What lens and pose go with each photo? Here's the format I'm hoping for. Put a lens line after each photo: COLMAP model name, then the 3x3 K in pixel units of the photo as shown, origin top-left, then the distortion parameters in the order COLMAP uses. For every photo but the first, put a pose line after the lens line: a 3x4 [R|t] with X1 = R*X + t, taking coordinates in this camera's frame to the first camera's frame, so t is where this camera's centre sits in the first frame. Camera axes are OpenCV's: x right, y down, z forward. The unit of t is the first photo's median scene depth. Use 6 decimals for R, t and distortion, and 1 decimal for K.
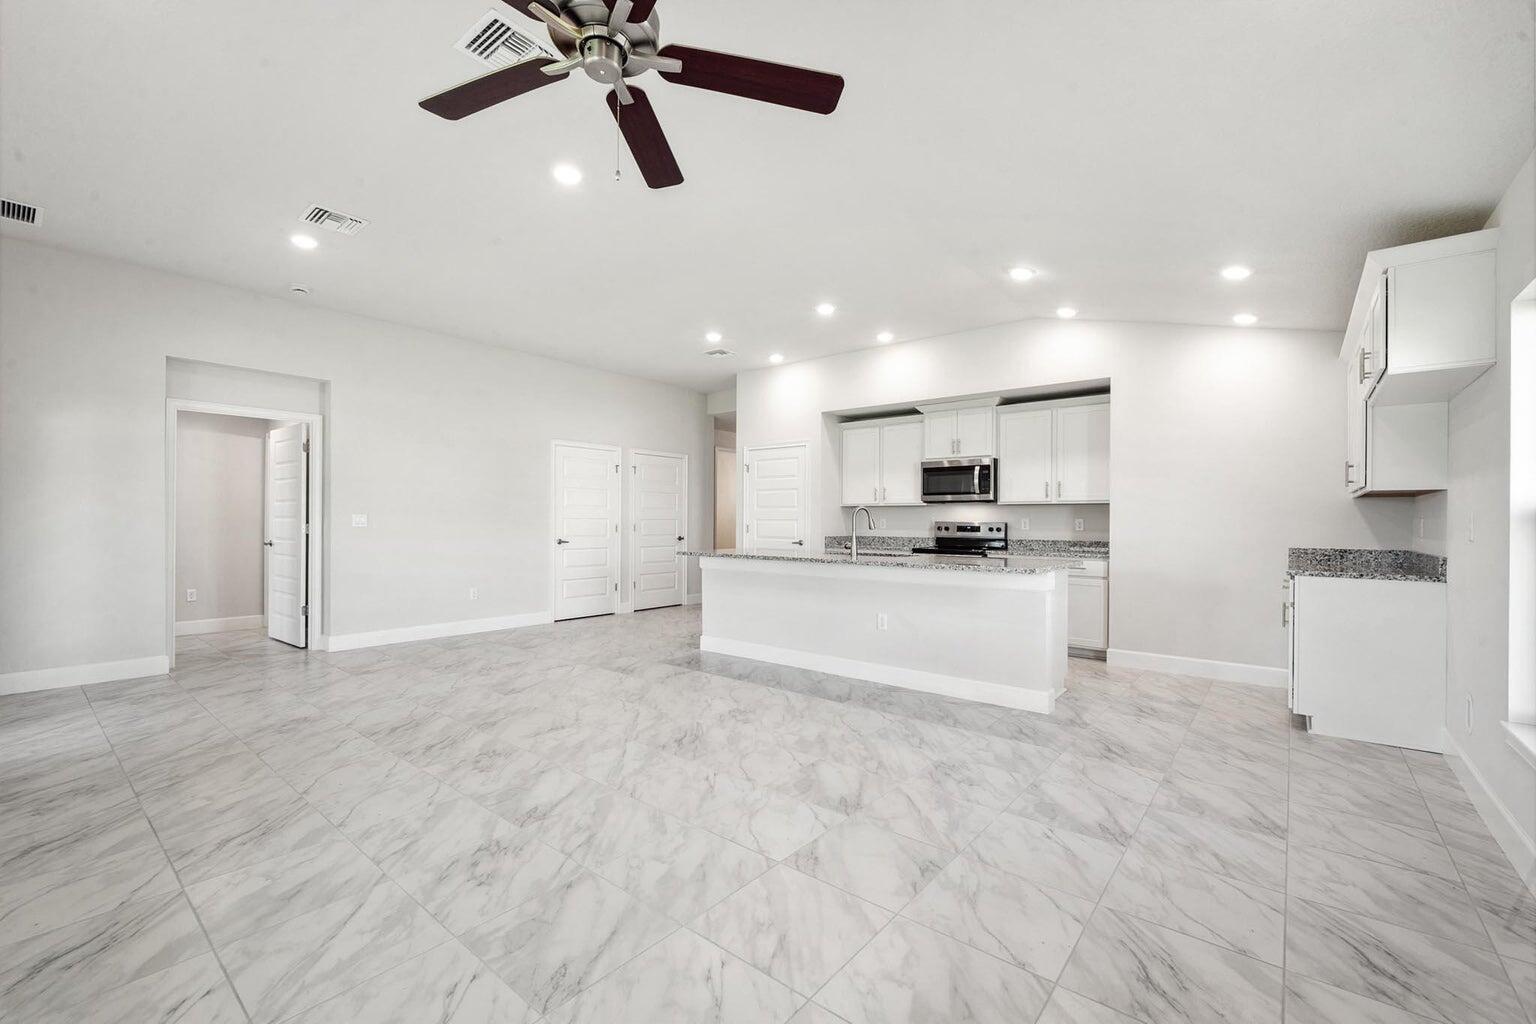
lens RADIAL K [[643.8, 0, 768.0], [0, 643.8, 512.0], [0, 0, 1]] dist [0.003044, -0.000468]
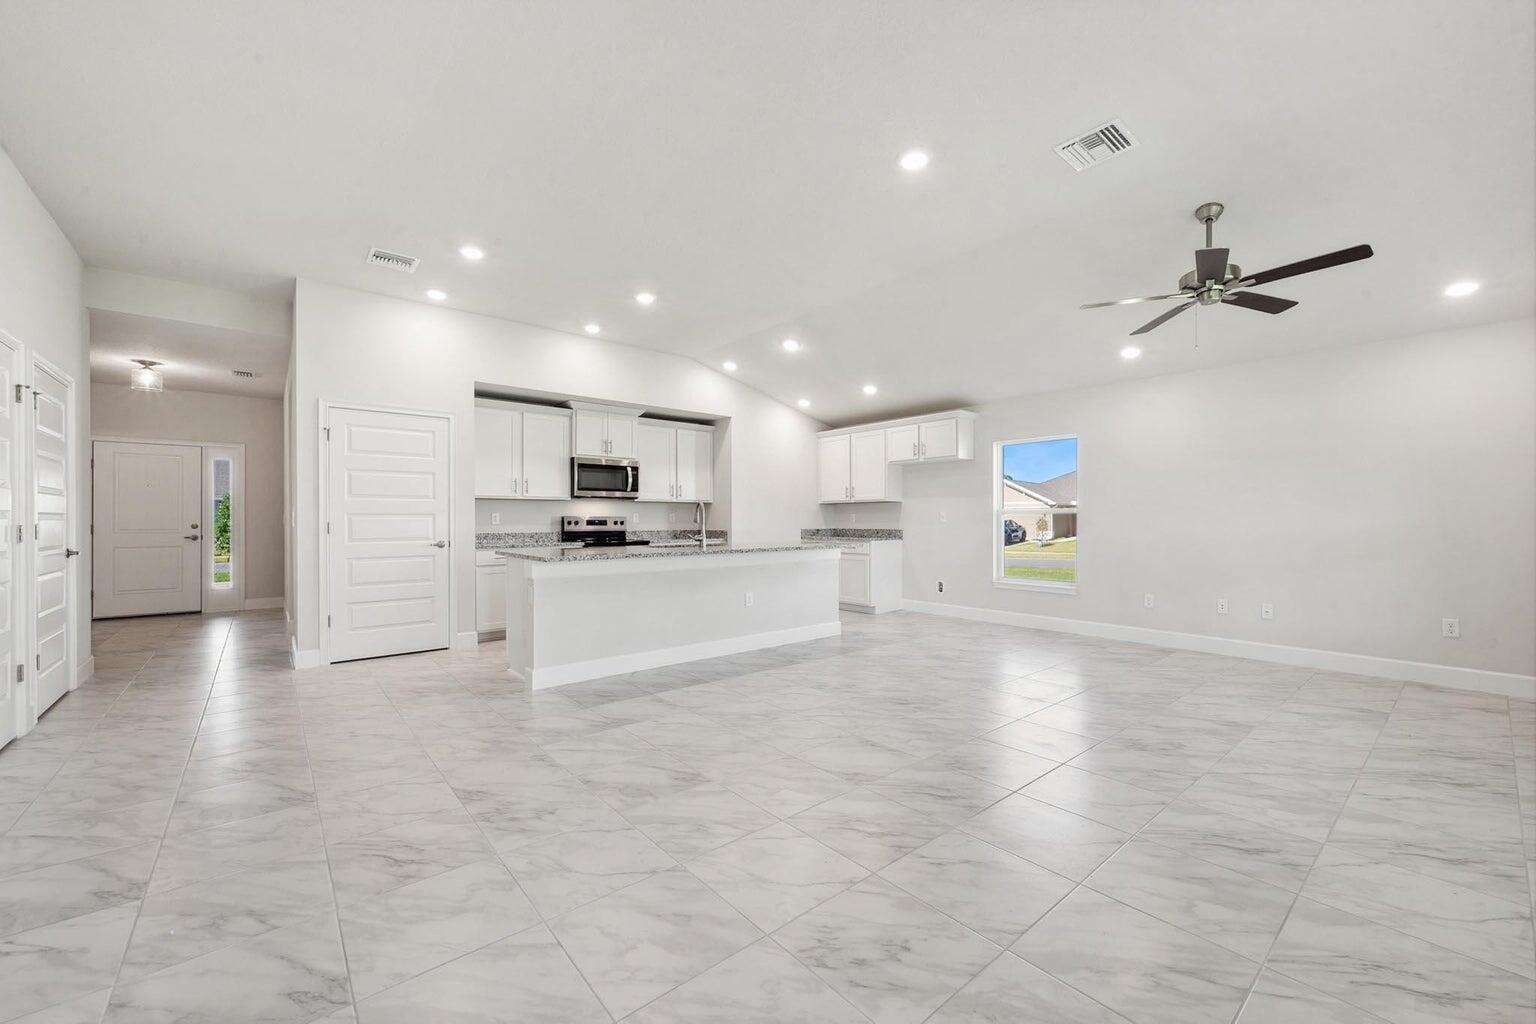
lens RADIAL K [[596.9, 0, 765.7], [0, 596.9, 517.8], [0, 0, 1]] dist [-0.003485, 0.000298]
pose [[0.185323, -0.005044, 0.982665, -0.835361], [-0.012405, 0.999895, 0.007472, 0.009268], [-0.982599, -0.013575, 0.185241, 0.704902]]
